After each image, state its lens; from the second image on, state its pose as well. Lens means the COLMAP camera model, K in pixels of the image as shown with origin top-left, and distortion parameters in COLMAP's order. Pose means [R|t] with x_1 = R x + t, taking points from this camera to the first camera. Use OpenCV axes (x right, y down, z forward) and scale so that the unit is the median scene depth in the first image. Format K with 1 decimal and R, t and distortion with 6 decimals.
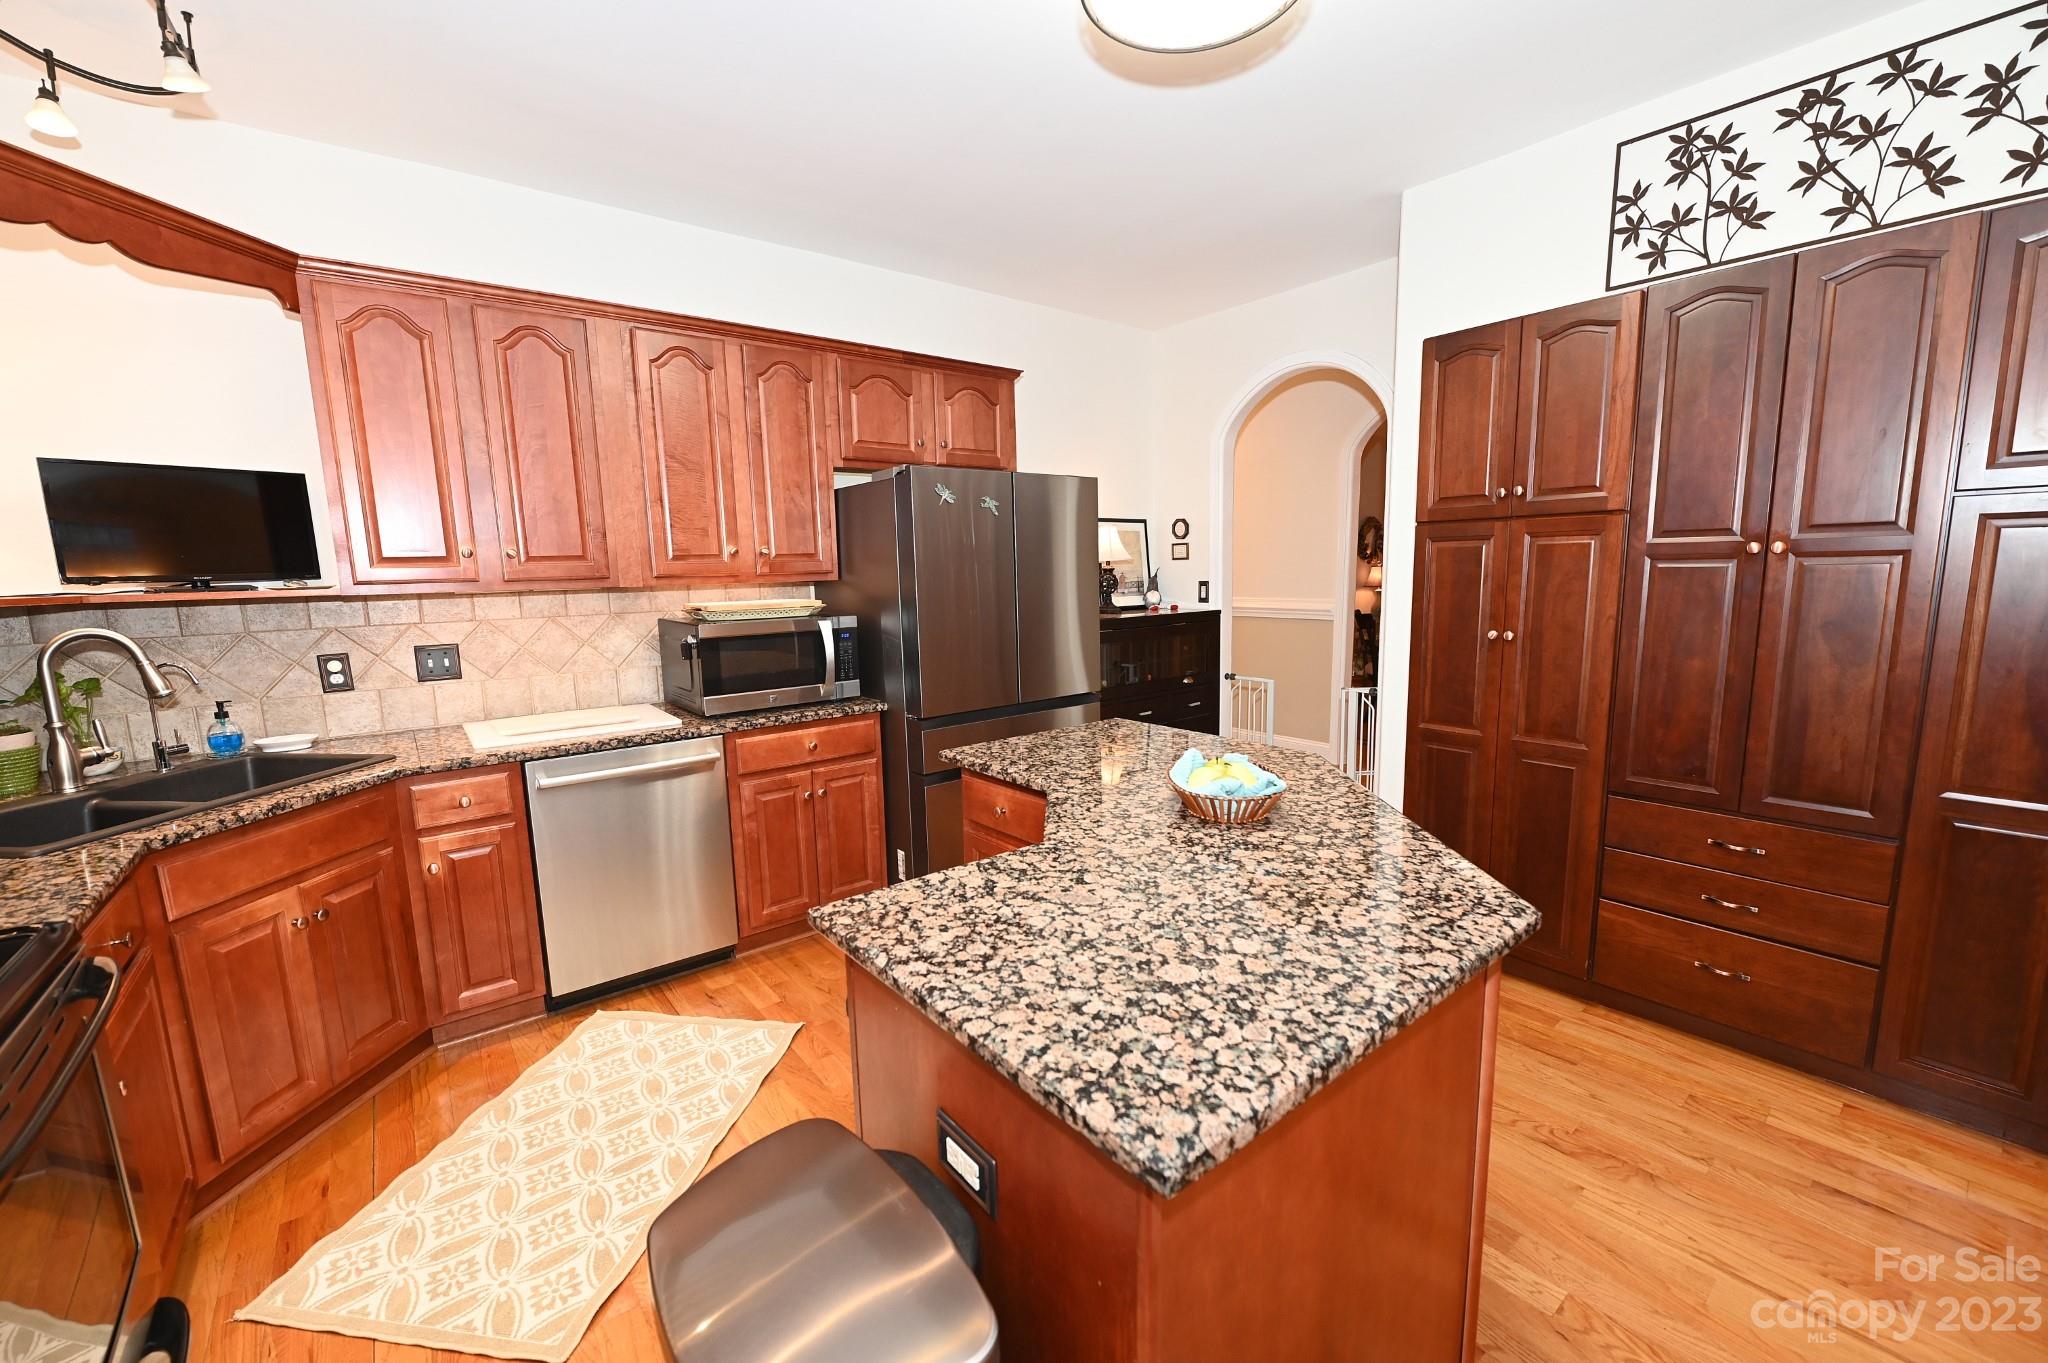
lens RADIAL K [[812.7, 0, 1018.7], [0, 812.7, 684.0], [0, 0, 1]] dist [-0.005507, 0.000174]
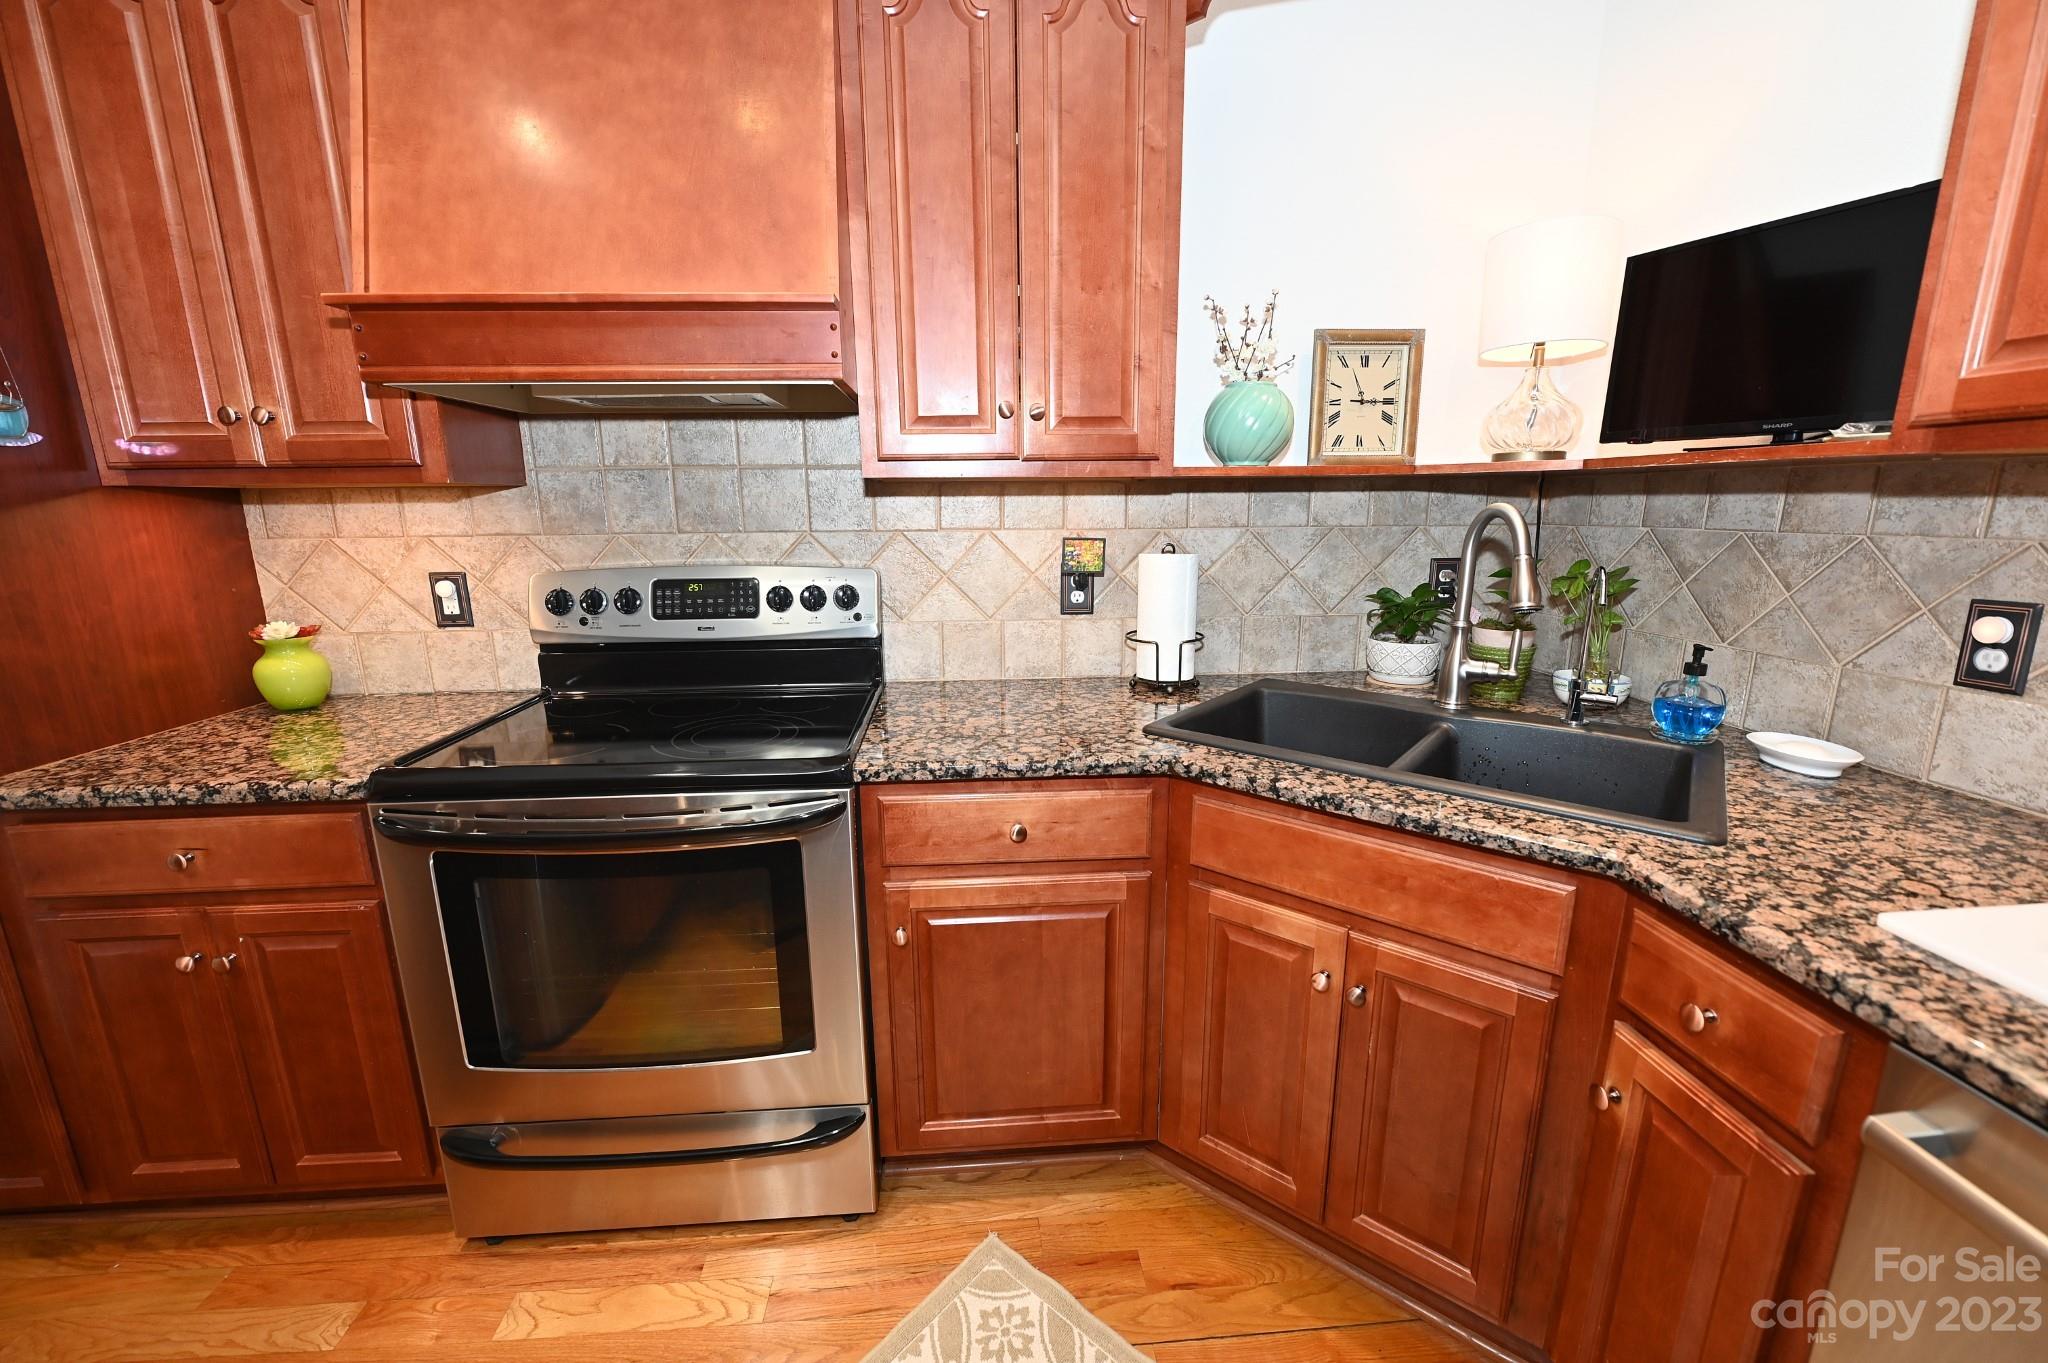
lens RADIAL K [[812.7, 0, 1018.7], [0, 812.7, 684.0], [0, 0, 1]] dist [-0.005507, 0.000174]
pose [[-0.569199, 0.214929, -0.793611, -0.270033], [-0.089237, 0.943378, 0.319493, -0.106687], [0.817343, 0.252675, -0.517790, 1.021918]]
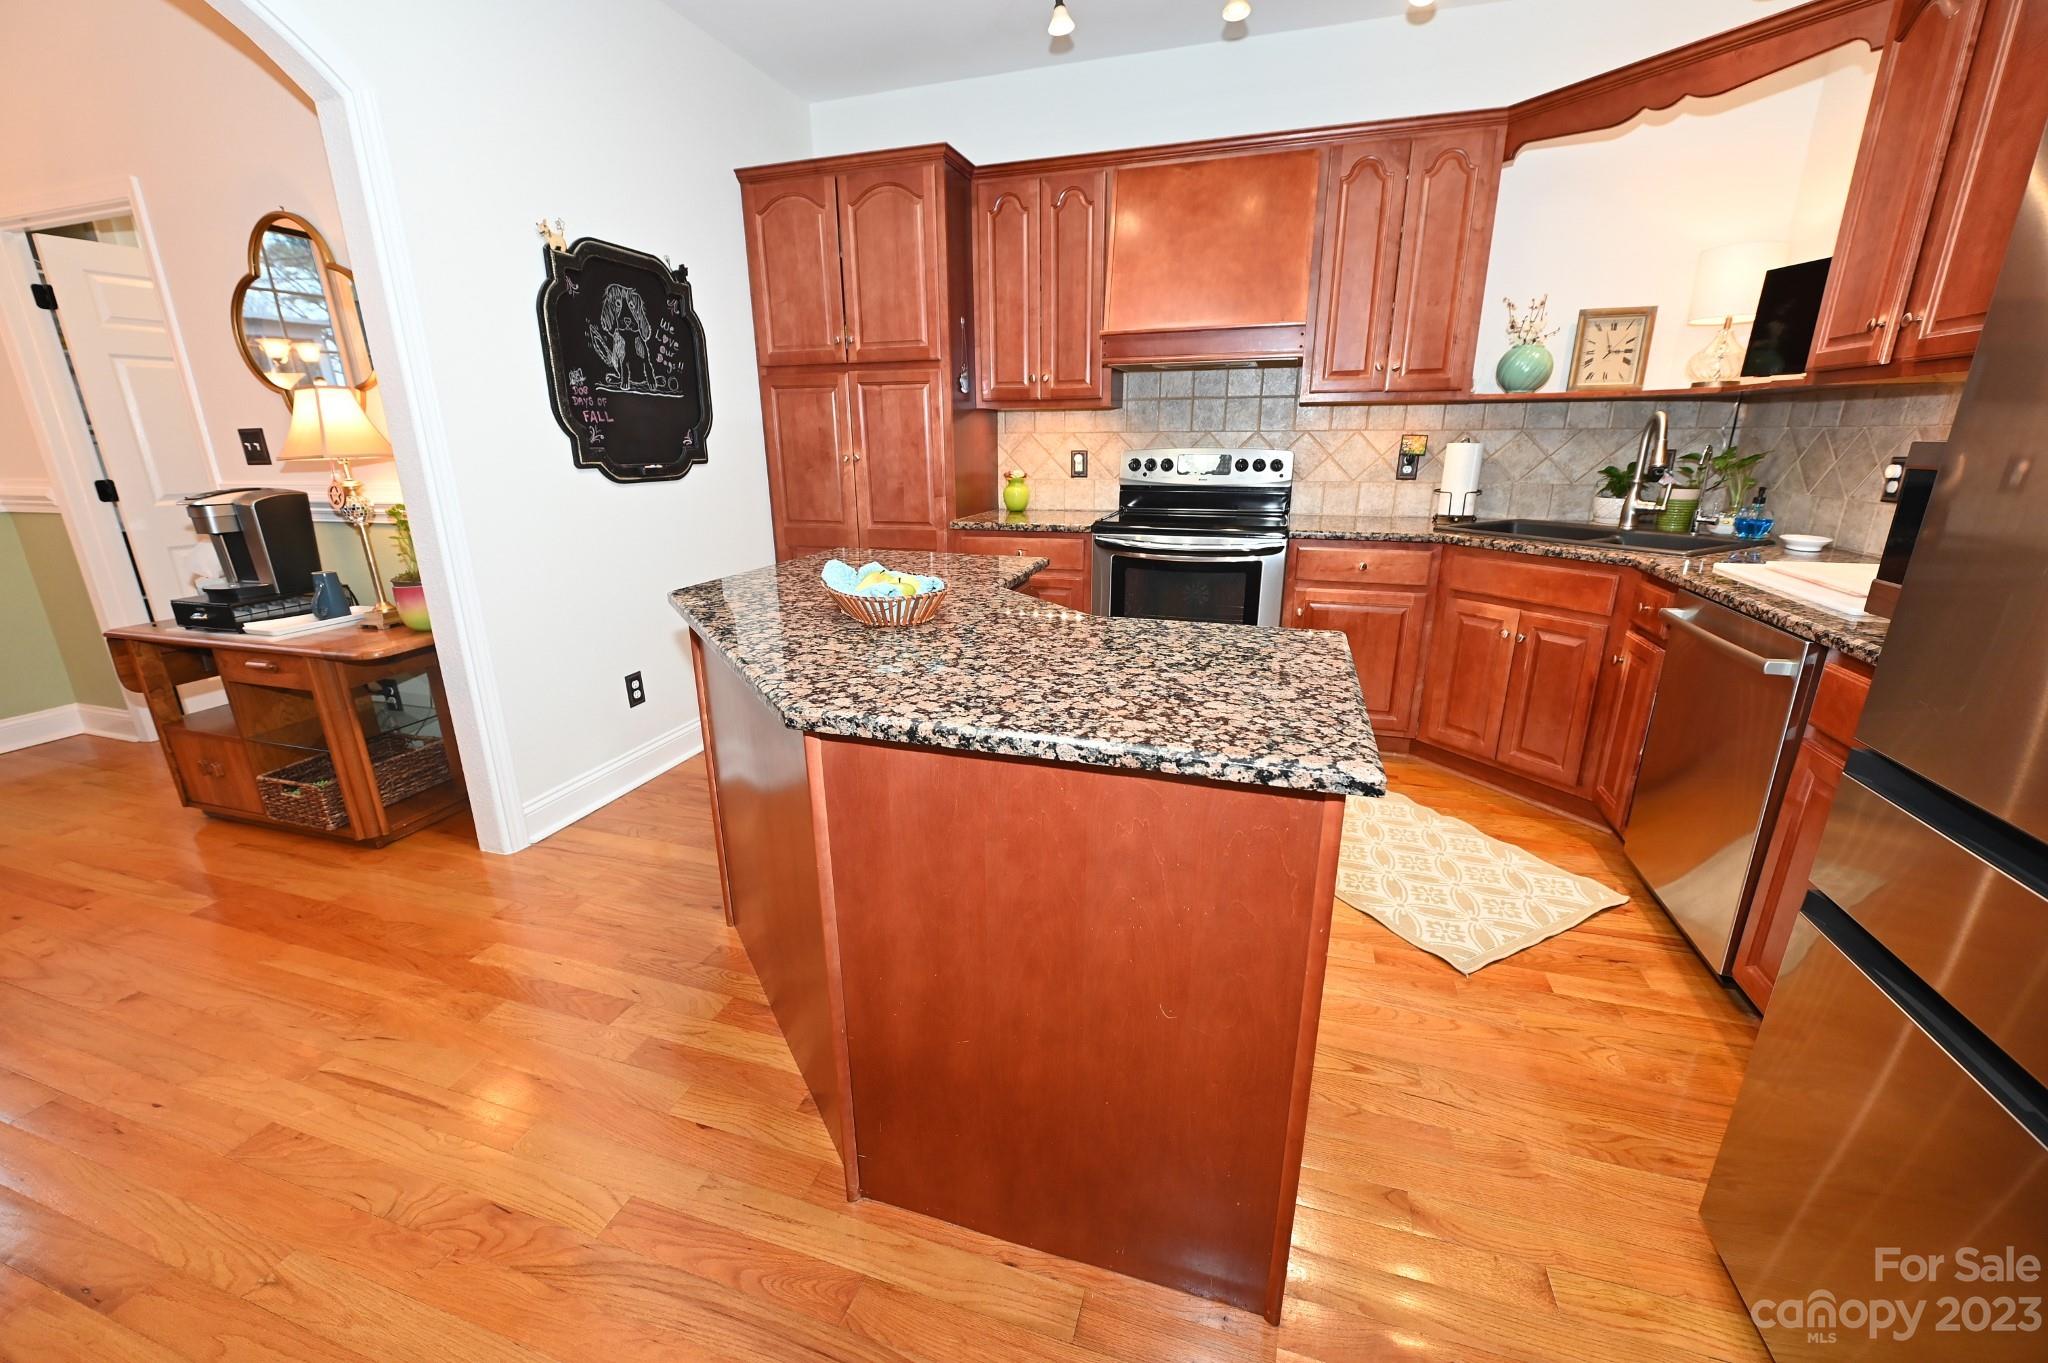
lens RADIAL K [[812.7, 0, 1018.7], [0, 812.7, 684.0], [0, 0, 1]] dist [-0.005507, 0.000174]
pose [[-0.834018, 0.199542, -0.514390, 0.536009], [-0.042435, 0.906350, 0.420392, -0.175148], [0.550103, 0.372443, -0.747445, 1.537130]]
